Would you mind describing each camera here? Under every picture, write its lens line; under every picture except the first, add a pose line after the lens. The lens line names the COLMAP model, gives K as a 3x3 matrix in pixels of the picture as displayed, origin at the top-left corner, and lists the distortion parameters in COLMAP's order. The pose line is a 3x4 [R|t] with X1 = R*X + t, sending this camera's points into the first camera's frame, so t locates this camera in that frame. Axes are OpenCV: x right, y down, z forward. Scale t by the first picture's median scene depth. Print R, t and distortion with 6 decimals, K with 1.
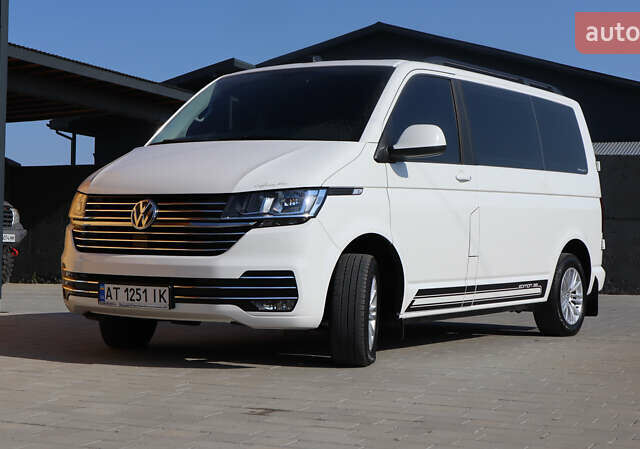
lens RADIAL K [[1278.2, 0, 319.5], [0, 1278.2, 226.8], [0, 0, 1]] dist [0.007377, 0.000000]
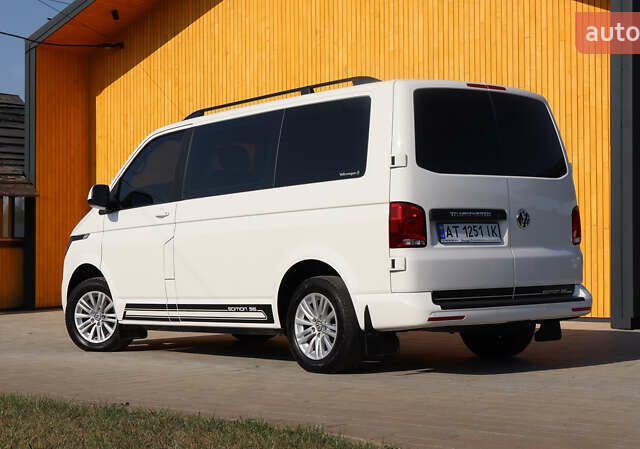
lens RADIAL K [[1060.0, 0, 321.0], [0, 1060.0, 224.9], [0, 0, 1]] dist [0.021791, 0.000000]
pose [[-0.259760, -0.033224, -0.965101, 1.108164], [0.034018, 0.998473, -0.043529, 0.021921], [0.965074, -0.044138, -0.258233, 1.493430]]
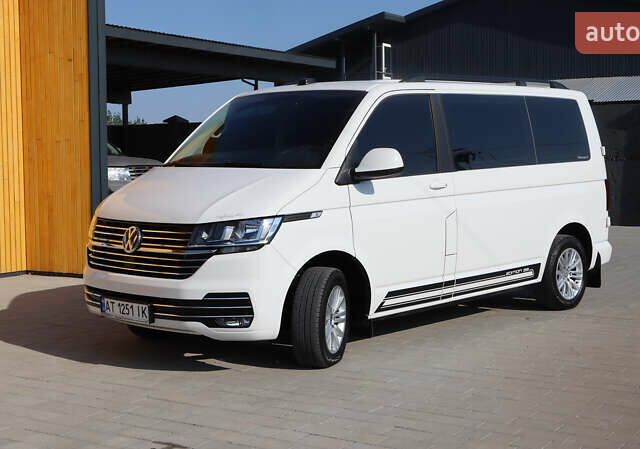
lens RADIAL K [[1060.0, 0, 313.2], [0, 1060.0, 226.0], [0, 0, 1]] dist [0.021791, 0.000000]
pose [[0.983464, -0.014335, -0.180534, 0.182371], [0.030113, 0.995929, 0.084961, -0.090516], [0.178581, -0.088993, 0.979892, 0.076893]]
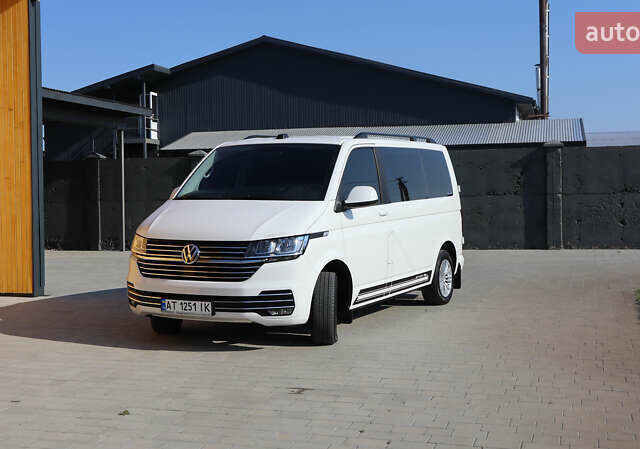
lens RADIAL K [[1005.8, 0, 322.5], [0, 1005.8, 222.1], [0, 0, 1]] dist [0.002423, 0.000000]
pose [[0.992077, -0.028555, 0.122342, -0.115965], [0.021953, 0.998246, 0.054980, -0.102112], [-0.123698, -0.051858, 0.990964, -0.205427]]
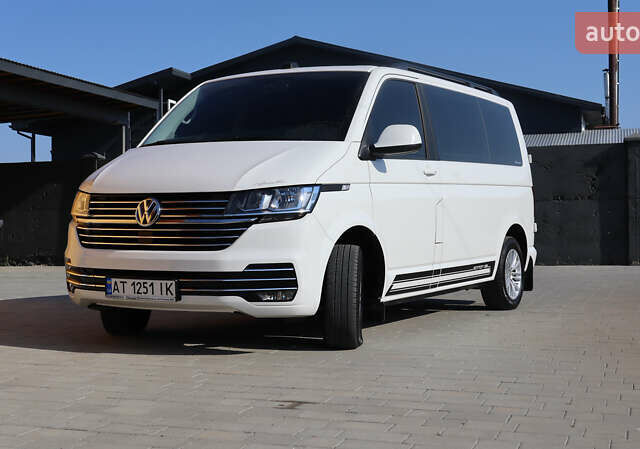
lens RADIAL K [[1060.0, 0, 317.4], [0, 1060.0, 225.0], [0, 0, 1]] dist [0.021791, 0.000000]
pose [[0.996716, -0.018943, 0.078731, -0.060883], [0.017632, 0.999695, 0.017308, -0.010901], [-0.079035, -0.015863, 0.996746, 0.098951]]
